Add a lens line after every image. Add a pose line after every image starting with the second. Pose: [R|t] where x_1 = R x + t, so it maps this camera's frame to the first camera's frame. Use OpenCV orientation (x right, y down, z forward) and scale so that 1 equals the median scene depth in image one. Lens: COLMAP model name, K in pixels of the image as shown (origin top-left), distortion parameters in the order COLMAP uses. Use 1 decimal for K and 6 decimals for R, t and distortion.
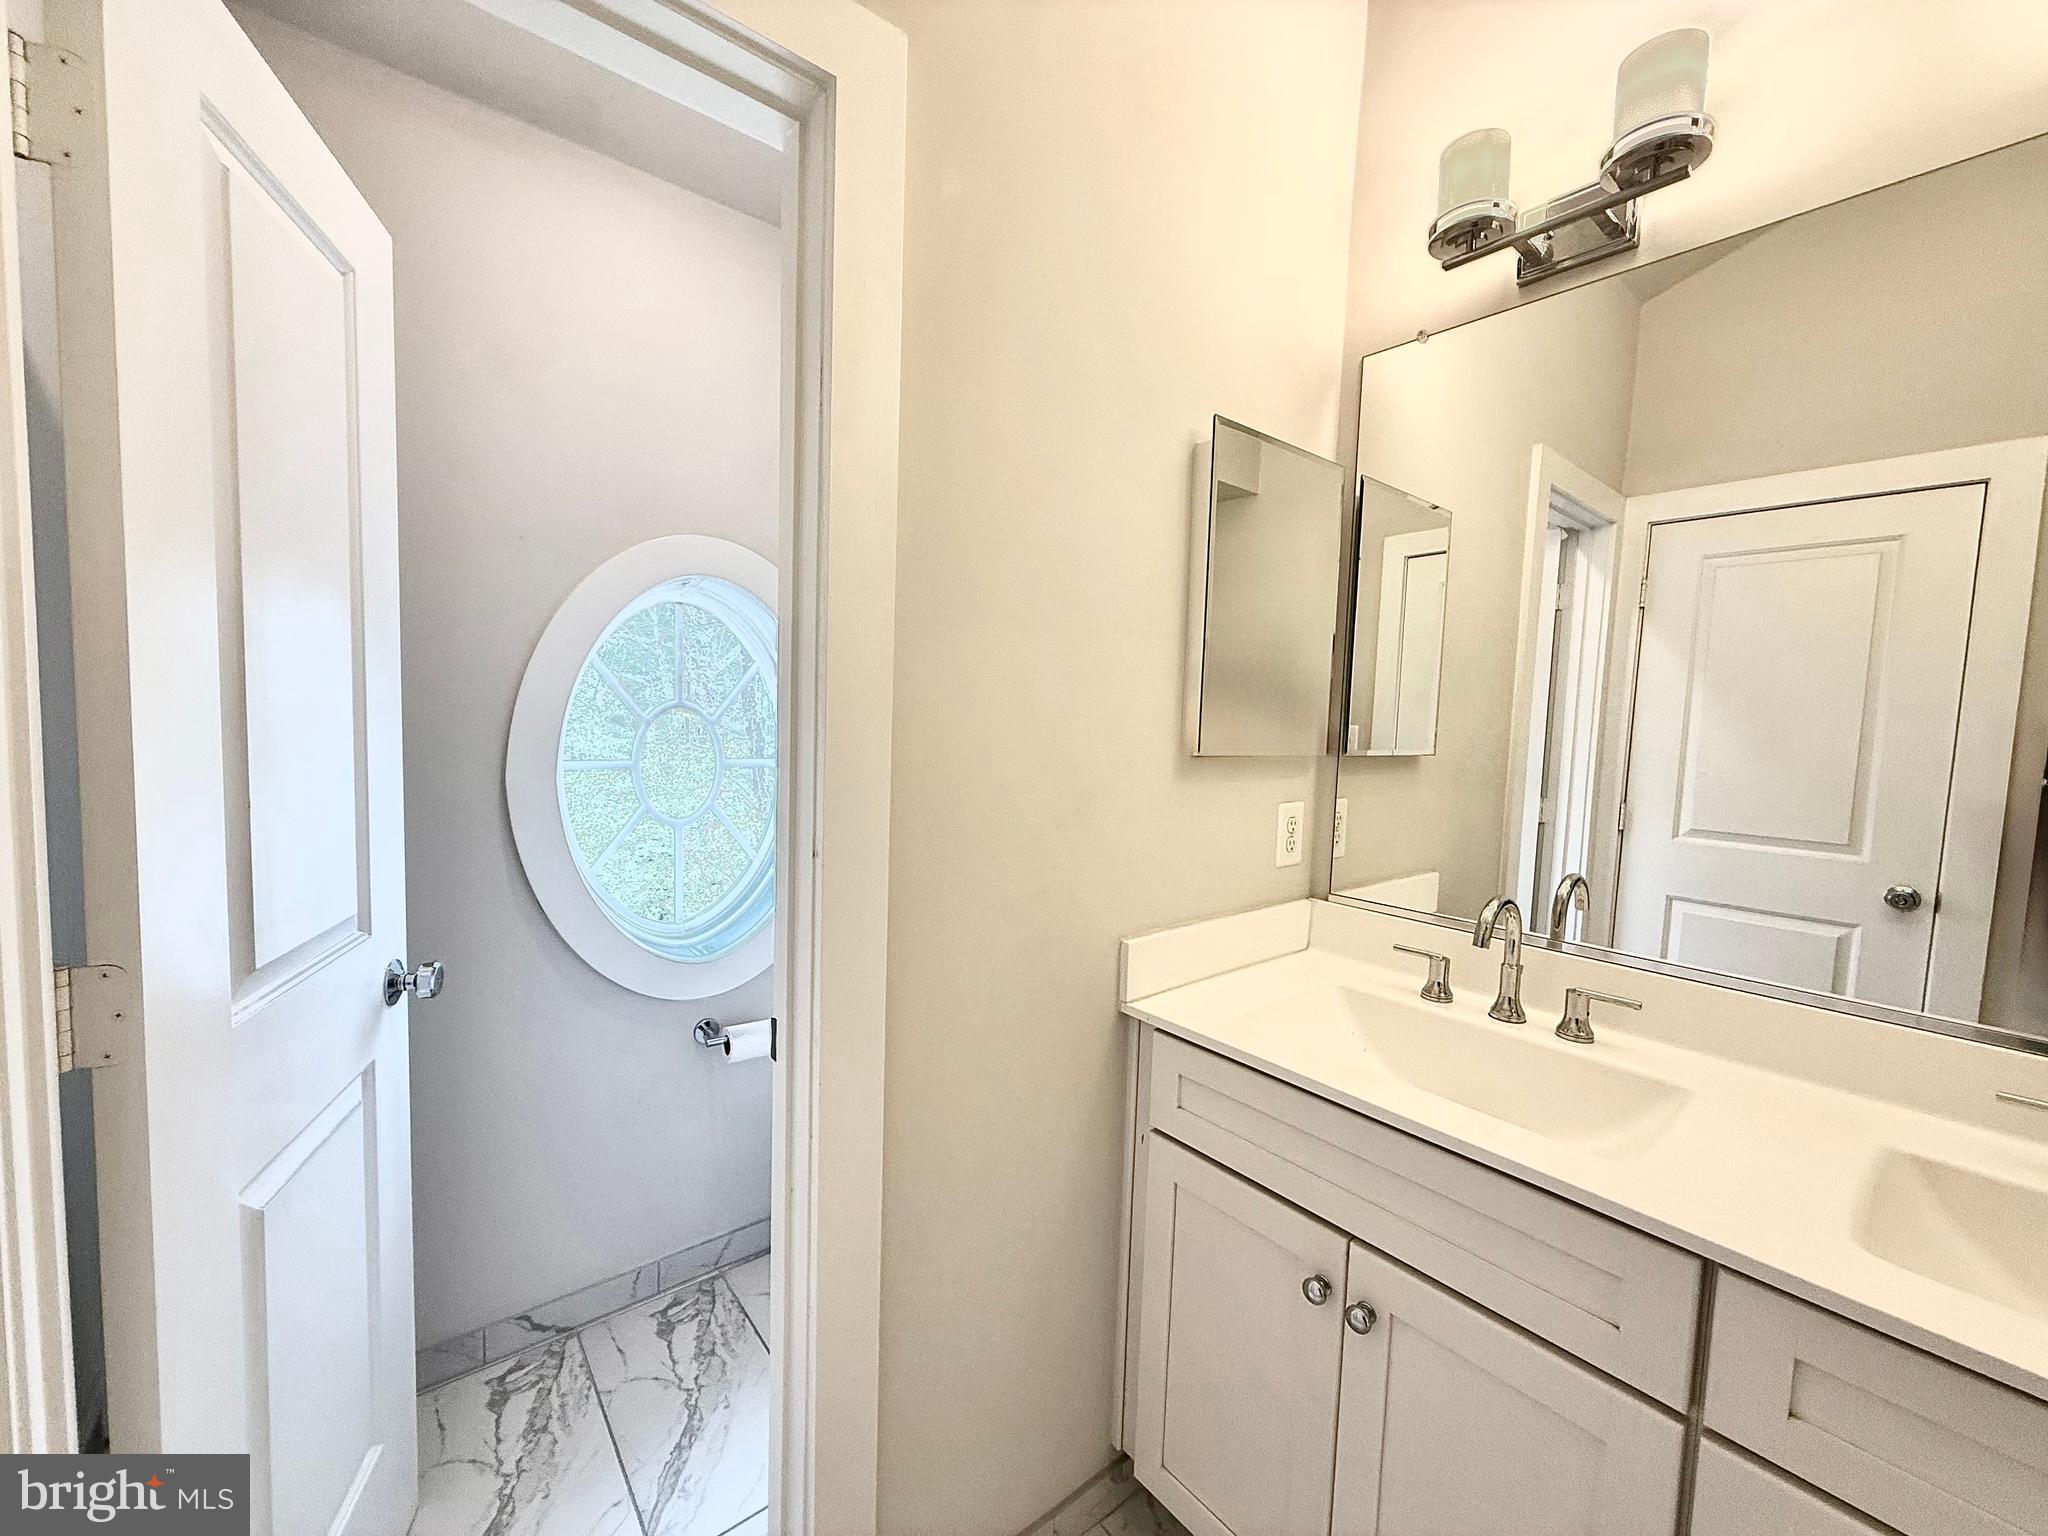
lens RADIAL K [[814.3, 0, 1015.3], [0, 814.3, 764.1], [0, 0, 1]] dist [-0.004118, 0.001926]
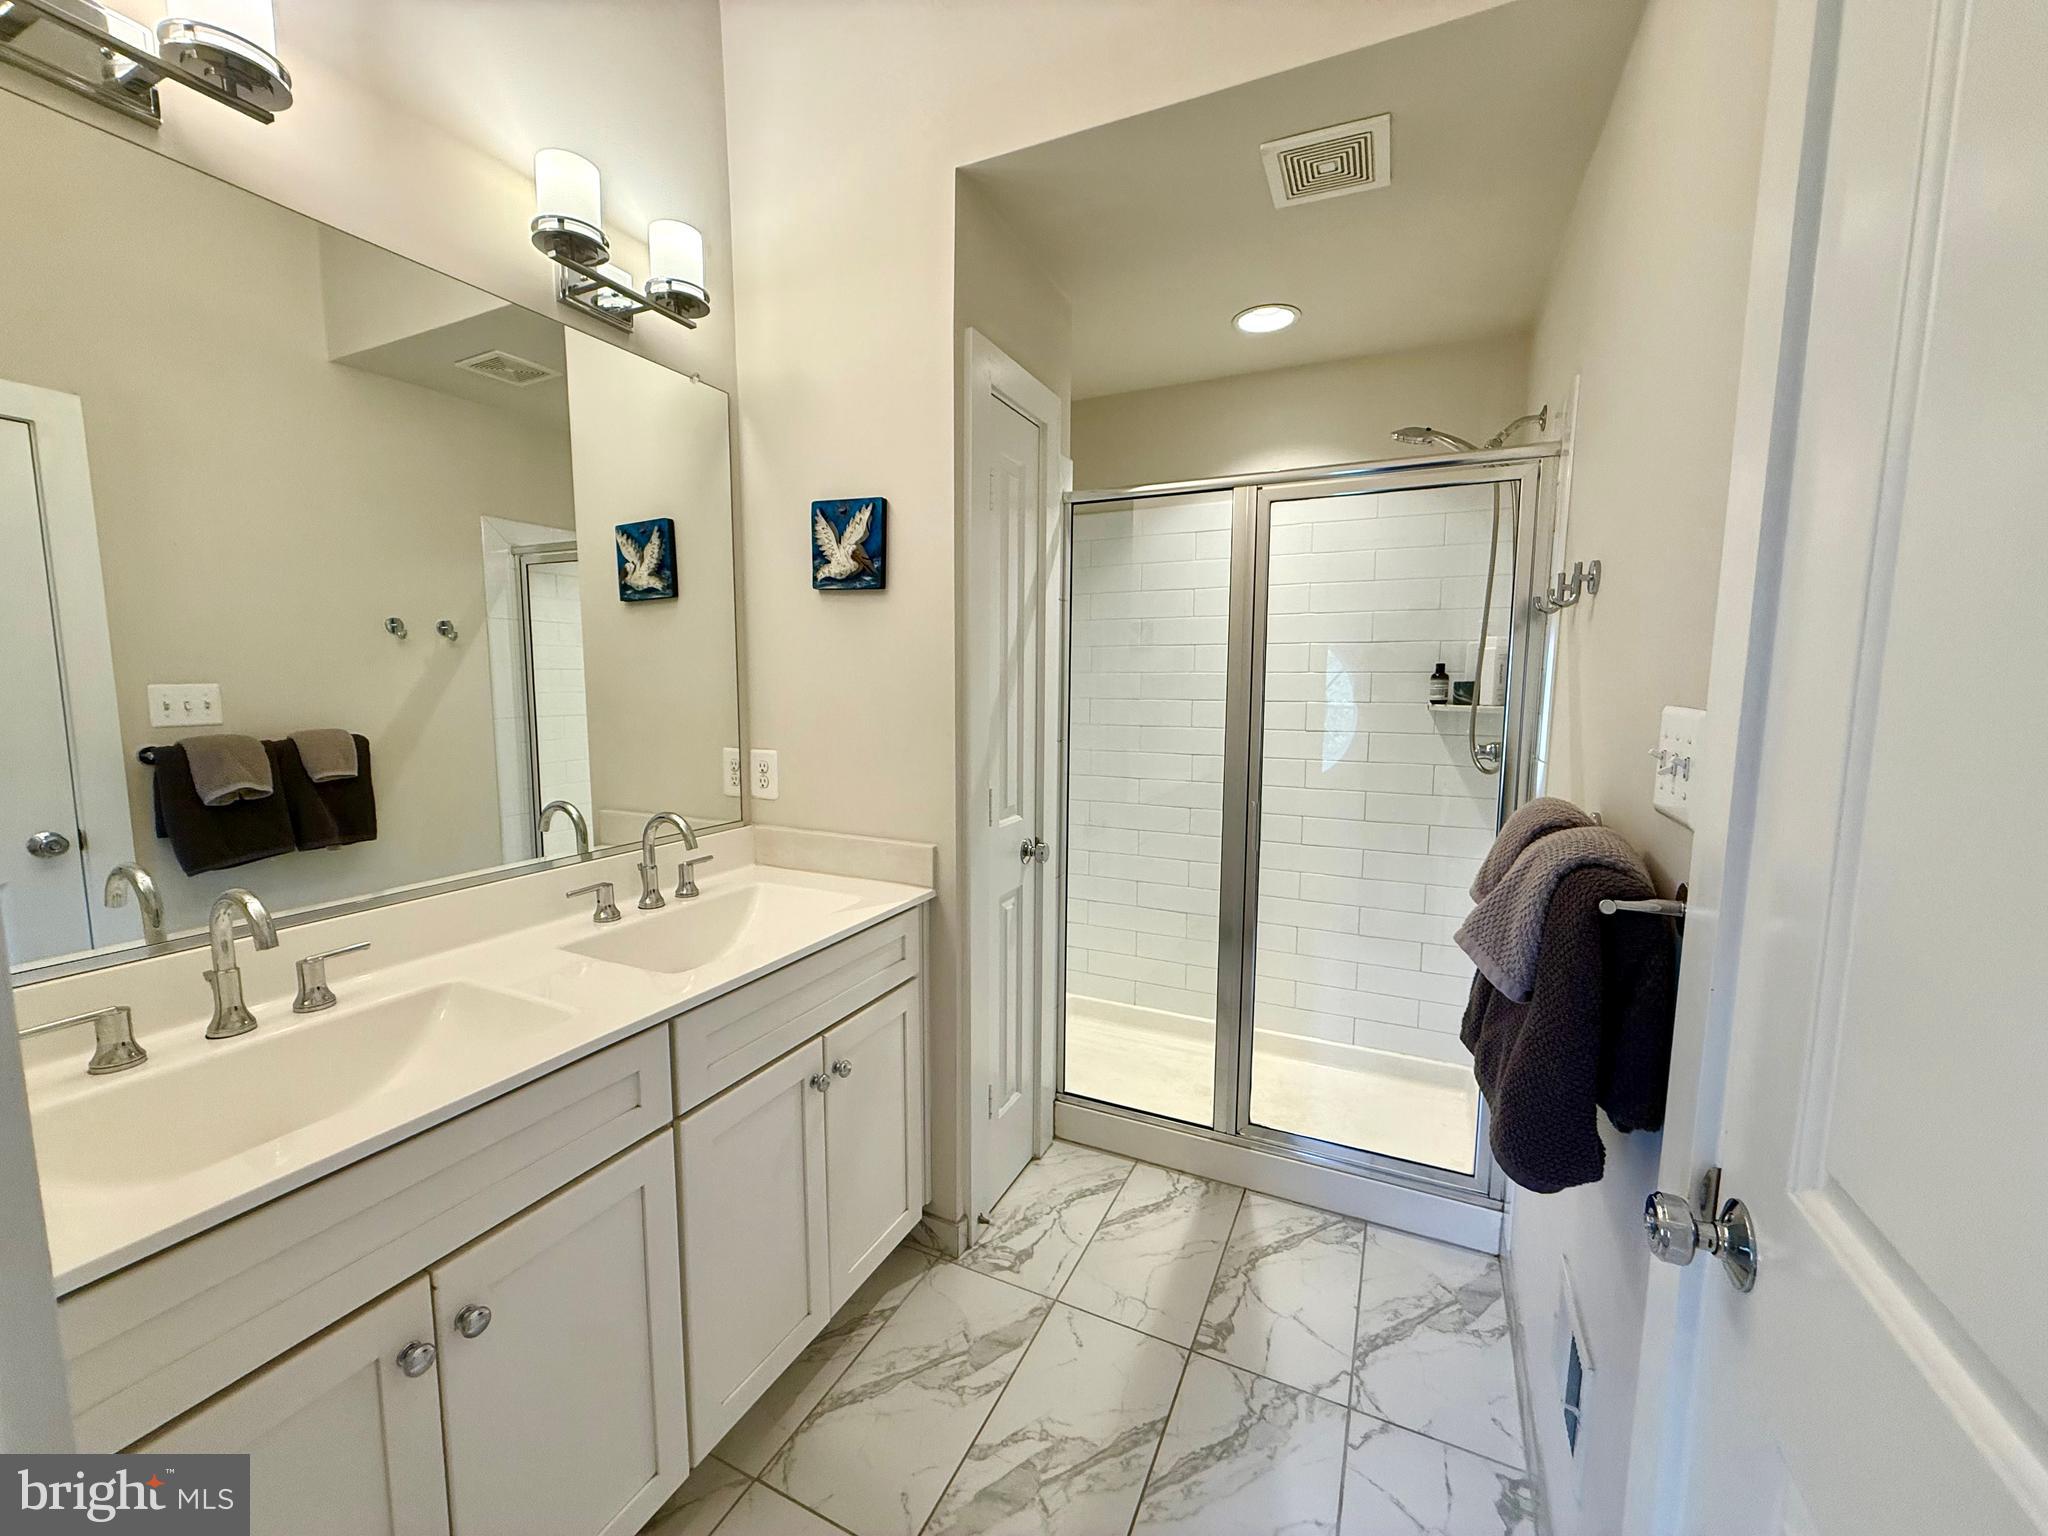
lens RADIAL K [[814.3, 0, 1017.7], [0, 814.3, 771.8], [0, 0, 1]] dist [-0.004118, 0.001926]
pose [[-0.417799, -0.125441, 0.899838, -0.542742], [0.055183, 0.985090, 0.162947, -0.055161], [-0.906862, 0.117735, -0.404647, 0.663614]]
